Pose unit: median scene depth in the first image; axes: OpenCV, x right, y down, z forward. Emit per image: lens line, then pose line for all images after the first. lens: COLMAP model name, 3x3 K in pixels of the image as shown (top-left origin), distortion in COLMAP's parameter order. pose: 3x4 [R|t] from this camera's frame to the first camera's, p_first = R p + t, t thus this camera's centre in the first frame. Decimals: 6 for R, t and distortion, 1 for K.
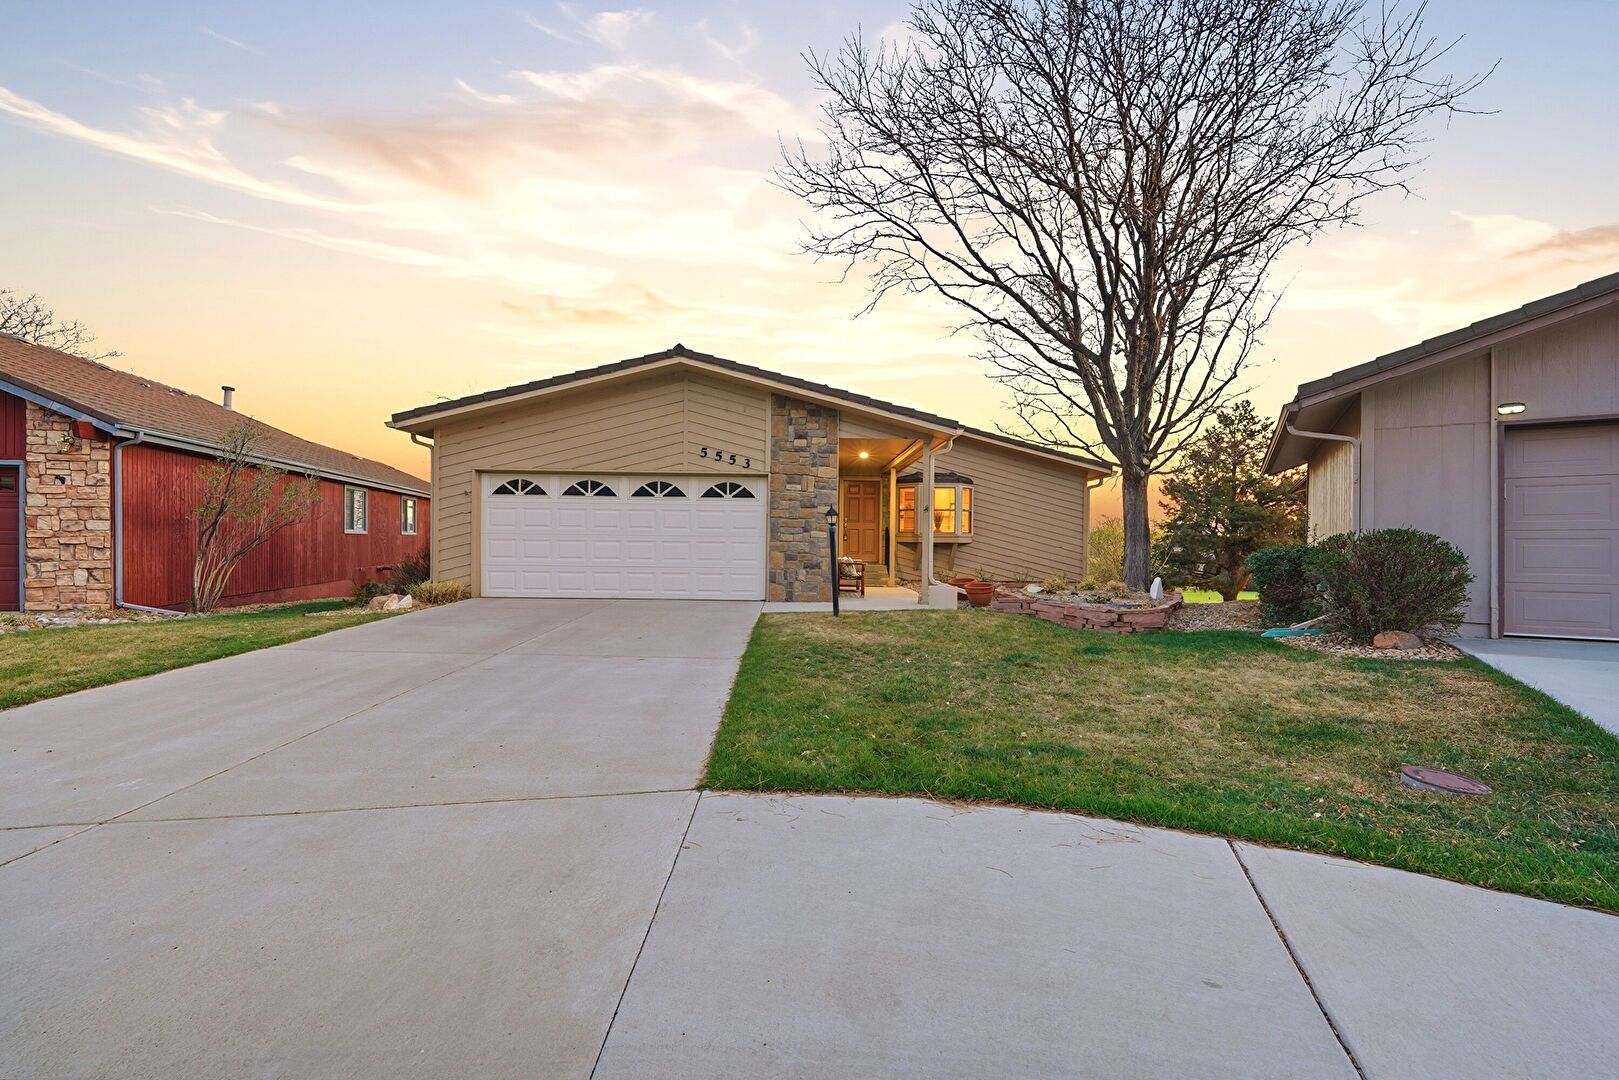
lens RADIAL K [[663.1, 0, 793.5], [0, 663.1, 544.7], [0, 0, 1]] dist [-0.001639, 0.000068]
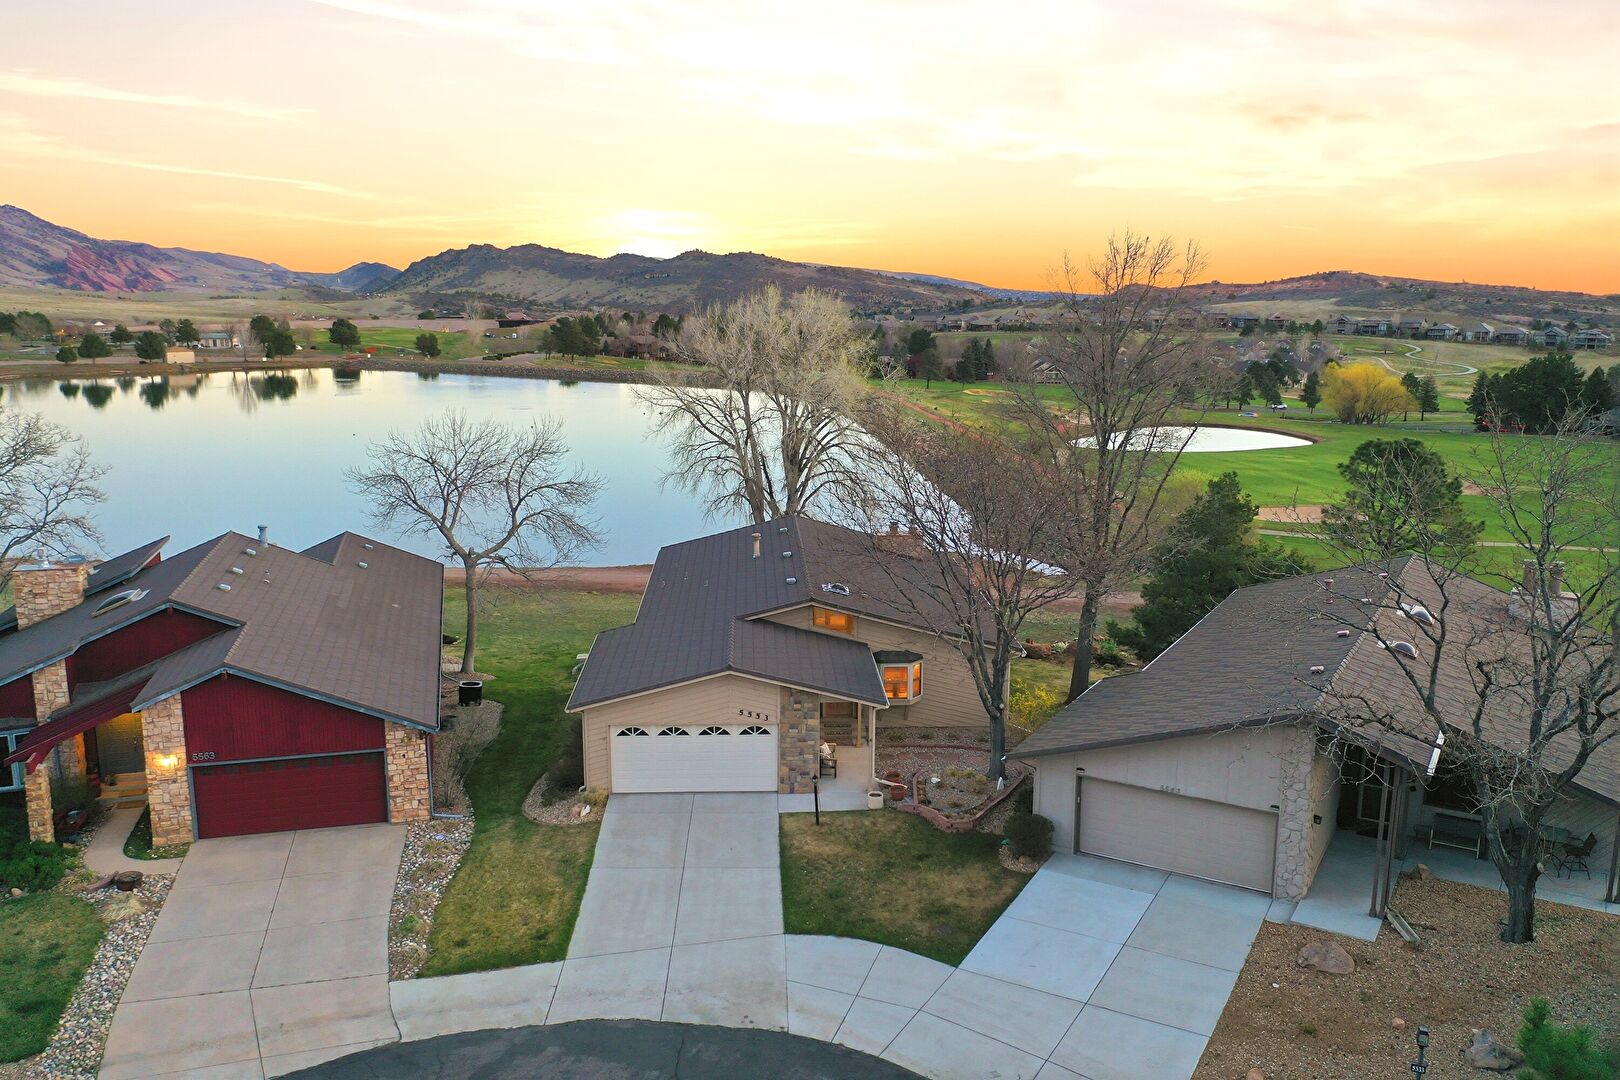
lens RADIAL K [[1274.1, 0, 807.1], [0, 1274.1, 535.2], [0, 0, 1]] dist [-0.007508, 0.000119]
pose [[0.999067, -0.014318, 0.040747, -0.092589], [0.006495, 0.982526, 0.186009, -1.203568], [-0.042698, -0.185571, 0.981703, -2.159498]]
